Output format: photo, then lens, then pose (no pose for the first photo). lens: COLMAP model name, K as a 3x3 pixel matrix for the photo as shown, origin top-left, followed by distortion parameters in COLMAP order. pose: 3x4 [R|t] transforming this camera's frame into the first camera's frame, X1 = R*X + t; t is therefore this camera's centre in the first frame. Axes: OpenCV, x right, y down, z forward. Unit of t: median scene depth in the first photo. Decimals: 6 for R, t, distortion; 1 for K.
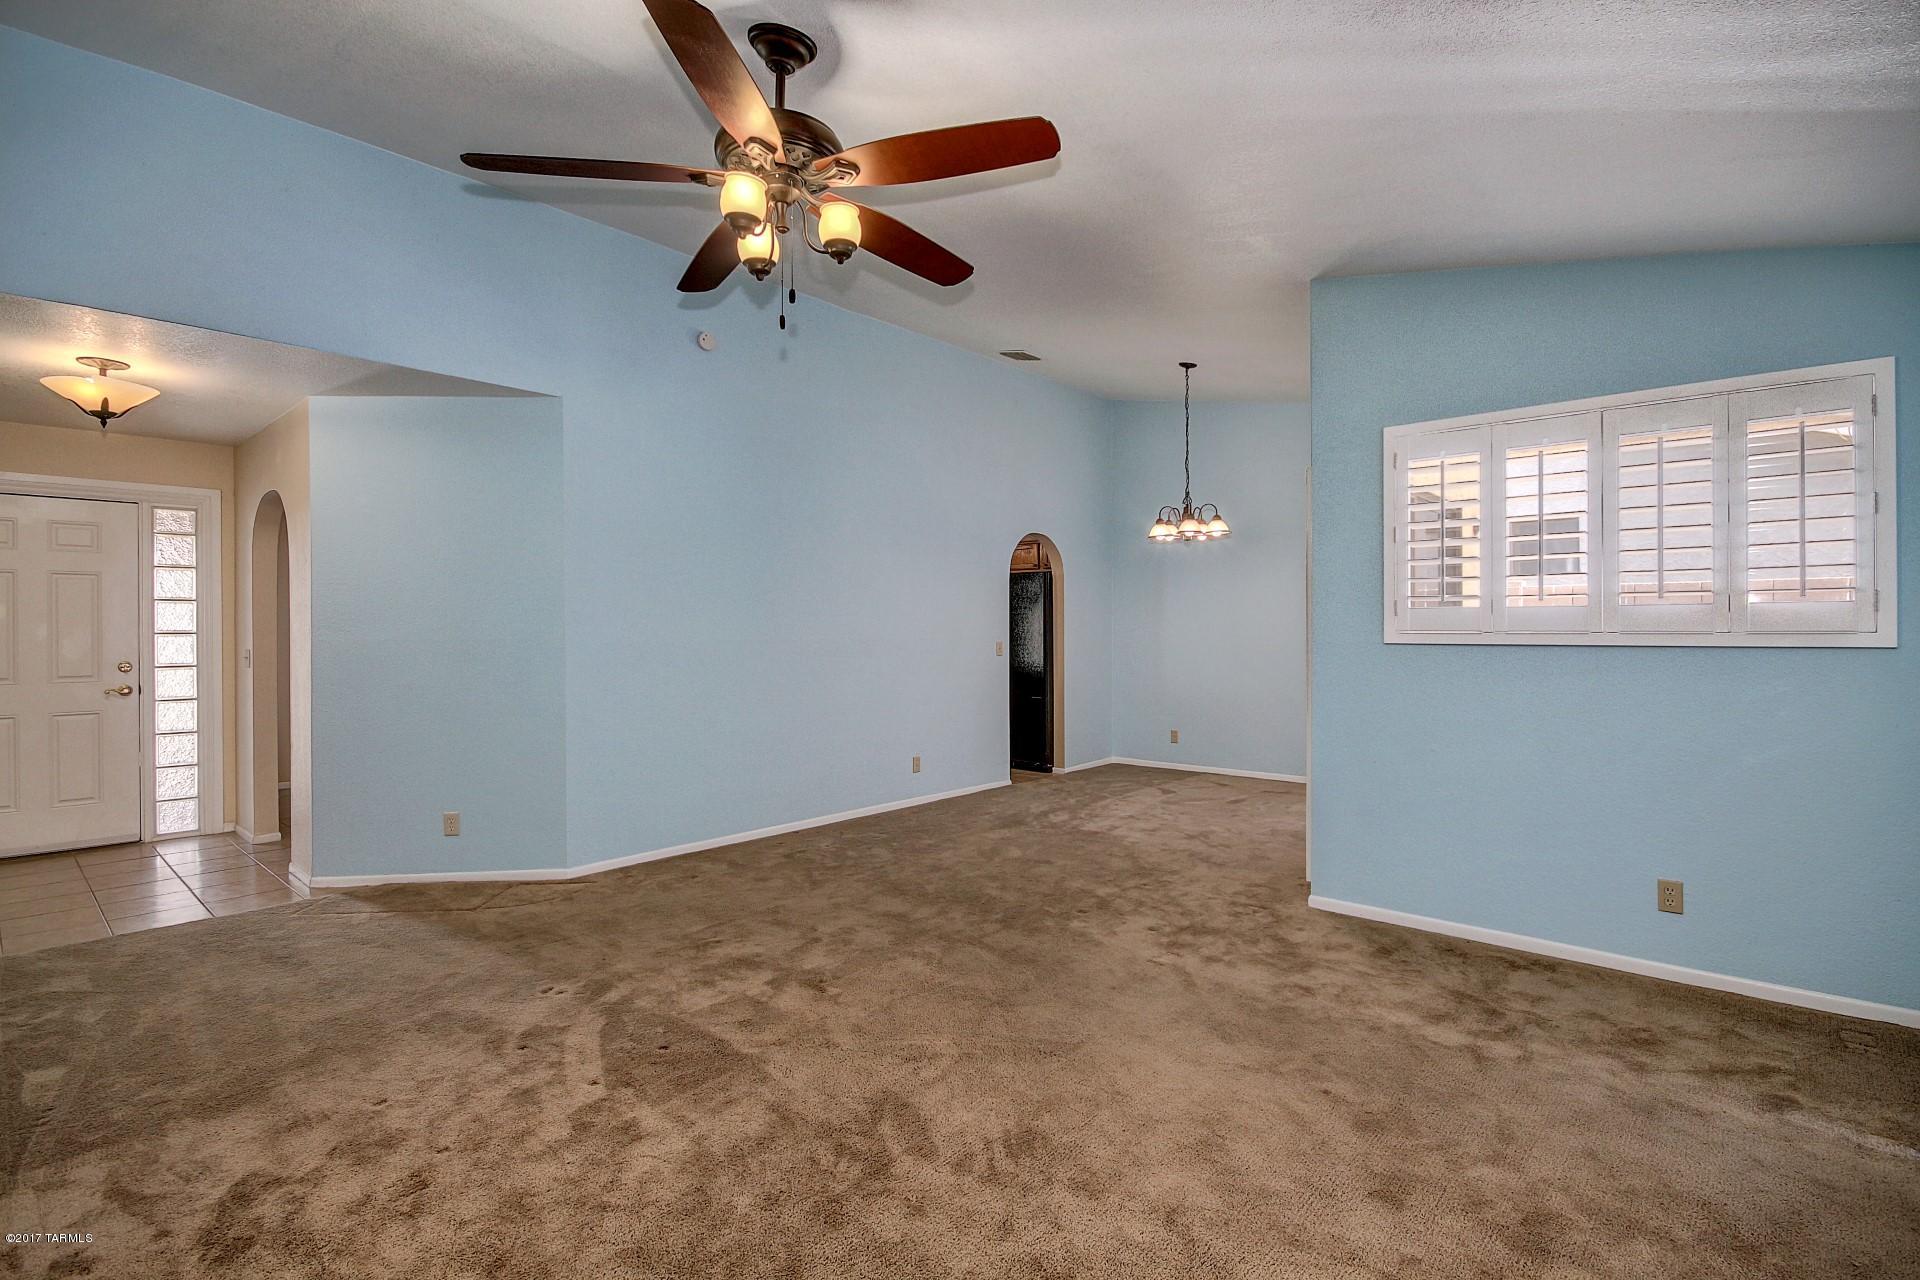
lens RADIAL K [[894.5, 0, 971.9], [0, 894.5, 629.8], [0, 0, 1]] dist [0.014289, -0.016128]
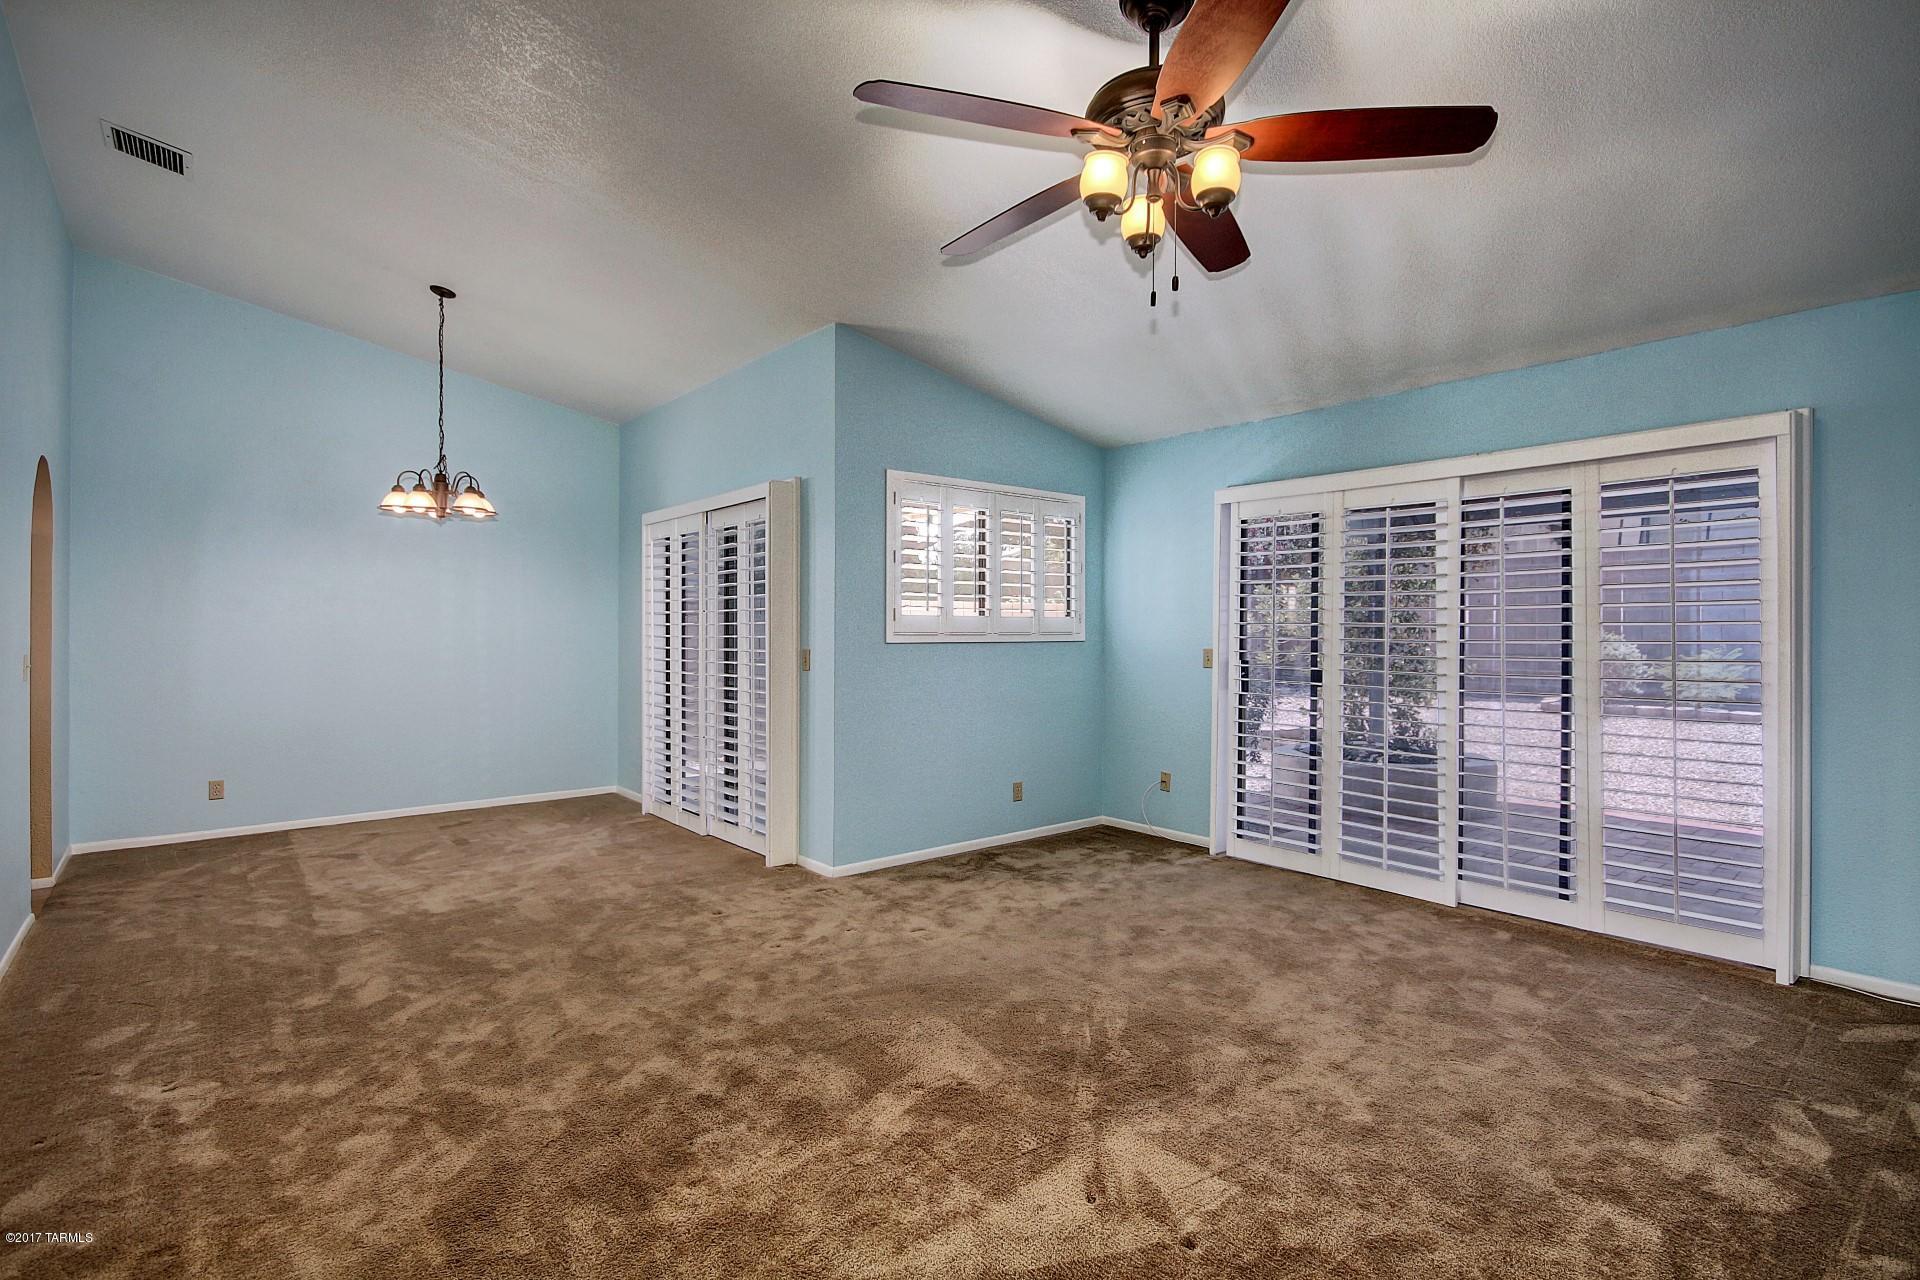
lens RADIAL K [[894.5, 0, 971.9], [0, 894.5, 629.8], [0, 0, 1]] dist [0.014289, -0.016128]
pose [[0.142066, -0.012766, 0.989775, -0.752946], [0.001616, 0.999918, 0.012665, -0.019227], [-0.989856, -0.000199, 0.142075, 0.709013]]
